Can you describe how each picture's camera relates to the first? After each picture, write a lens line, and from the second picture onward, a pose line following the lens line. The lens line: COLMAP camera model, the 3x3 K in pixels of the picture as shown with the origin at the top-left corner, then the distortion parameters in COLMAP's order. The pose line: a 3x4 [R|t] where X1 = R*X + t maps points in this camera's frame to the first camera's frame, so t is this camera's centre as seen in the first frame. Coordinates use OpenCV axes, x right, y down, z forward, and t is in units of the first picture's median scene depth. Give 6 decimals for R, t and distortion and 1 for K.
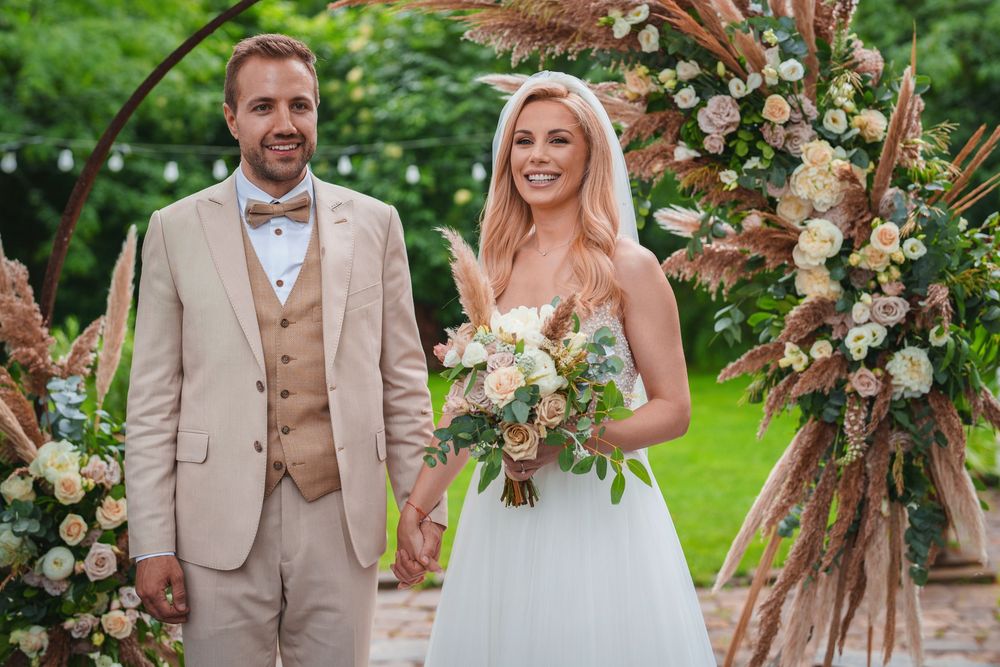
lens RADIAL K [[1429.7, 0, 532.8], [0, 1429.7, 264.3], [0, 0, 1]] dist [-0.031673, 0.000000]
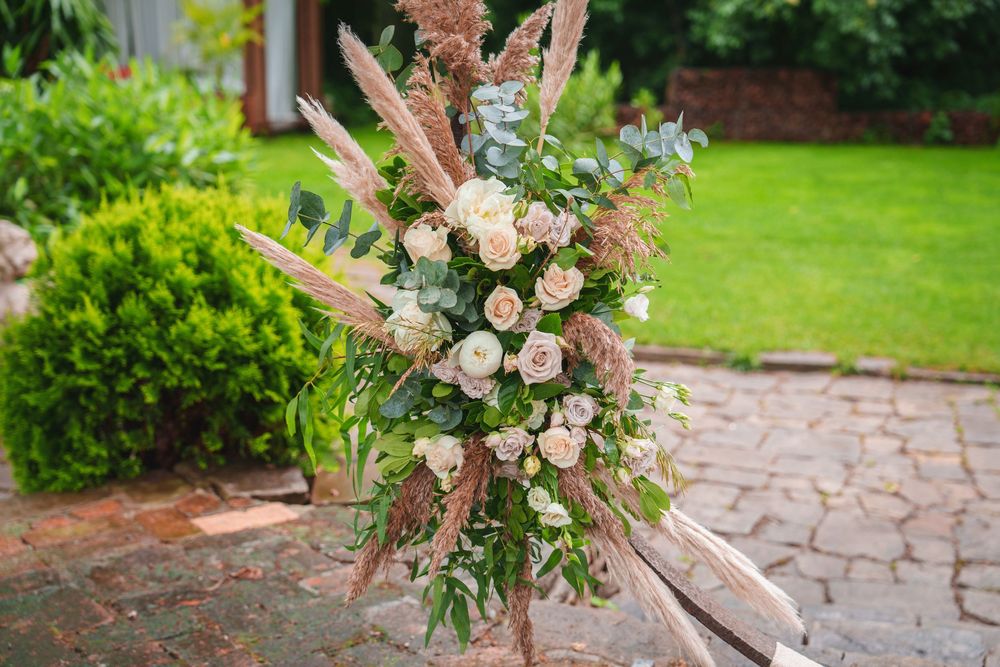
lens RADIAL K [[1294.5, 0, 512.6], [0, 1294.5, 322.3], [0, 0, 1]] dist [0.143588, 0.000000]
pose [[0.957952, 0.090649, -0.272233, -0.147302], [-0.032680, 0.977078, 0.210356, 0.061568], [0.285062, -0.192614, 0.938957, 0.412433]]
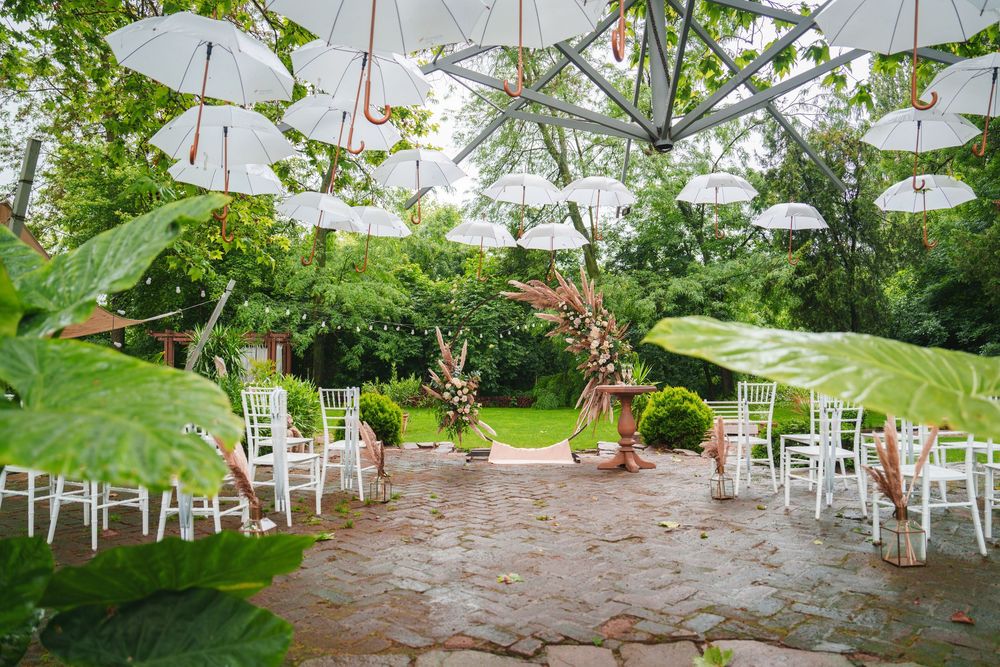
lens RADIAL K [[632.0, 0, 504.2], [0, 632.0, 337.9], [0, 0, 1]] dist [-0.065761, 0.009468]
pose [[0.999680, 0.025215, 0.001879, -0.157746], [-0.025021, 0.997202, -0.070445, 0.140424], [-0.003650, 0.070375, 0.997514, -1.449463]]
